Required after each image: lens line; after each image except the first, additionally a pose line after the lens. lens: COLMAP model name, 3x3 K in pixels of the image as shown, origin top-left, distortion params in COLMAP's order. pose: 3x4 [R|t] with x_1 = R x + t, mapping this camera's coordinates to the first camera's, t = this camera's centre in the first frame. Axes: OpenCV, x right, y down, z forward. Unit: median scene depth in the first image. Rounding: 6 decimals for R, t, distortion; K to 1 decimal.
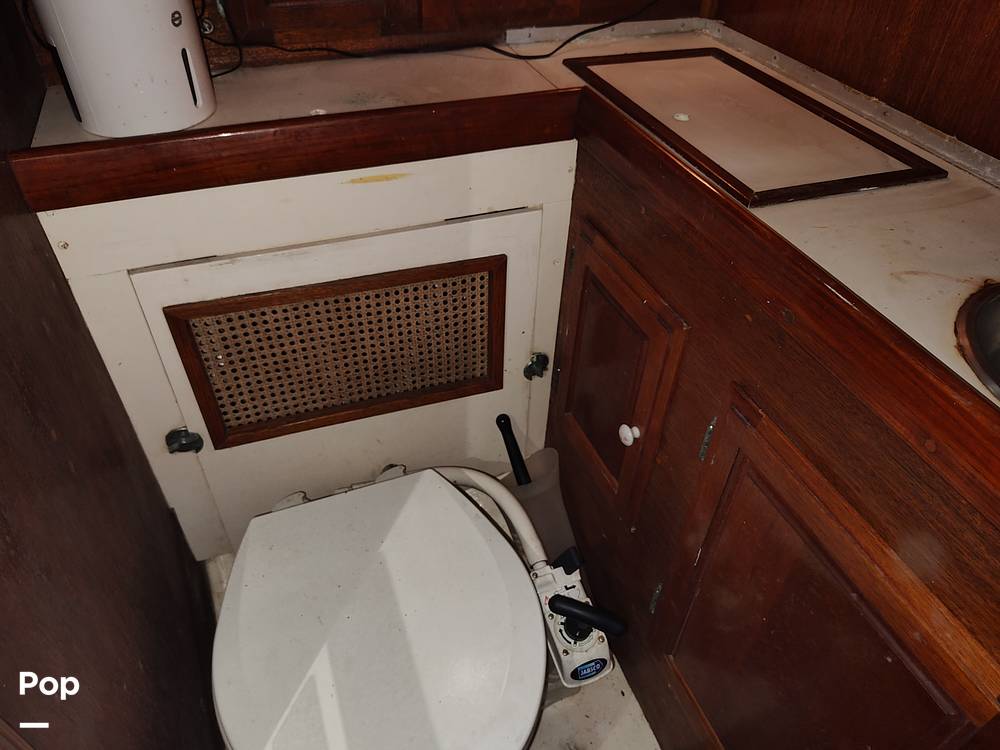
lens RADIAL K [[675.3, 0, 506.5], [0, 675.3, 387.6], [0, 0, 1]] dist [0.010326, -0.034116]
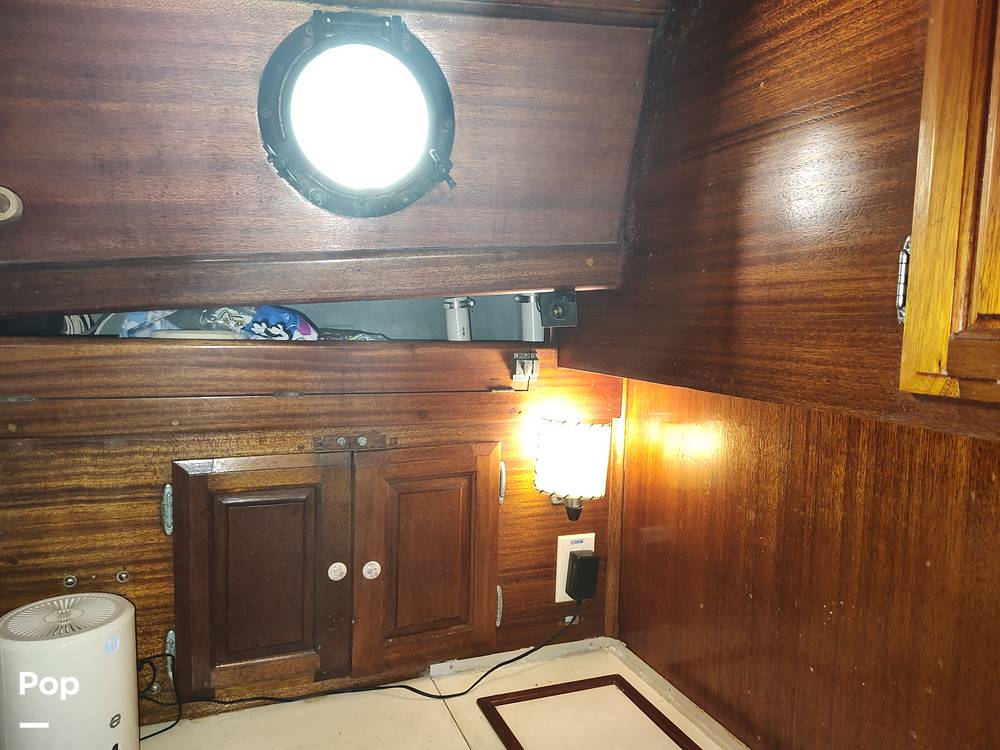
lens RADIAL K [[675.3, 0, 512.8], [0, 675.3, 369.8], [0, 0, 1]] dist [0.010326, -0.034116]
pose [[0.999706, -0.015668, 0.018484, 0.140934], [0.023737, 0.786450, -0.617197, -0.244141], [-0.004867, 0.617455, 0.786591, -0.218210]]
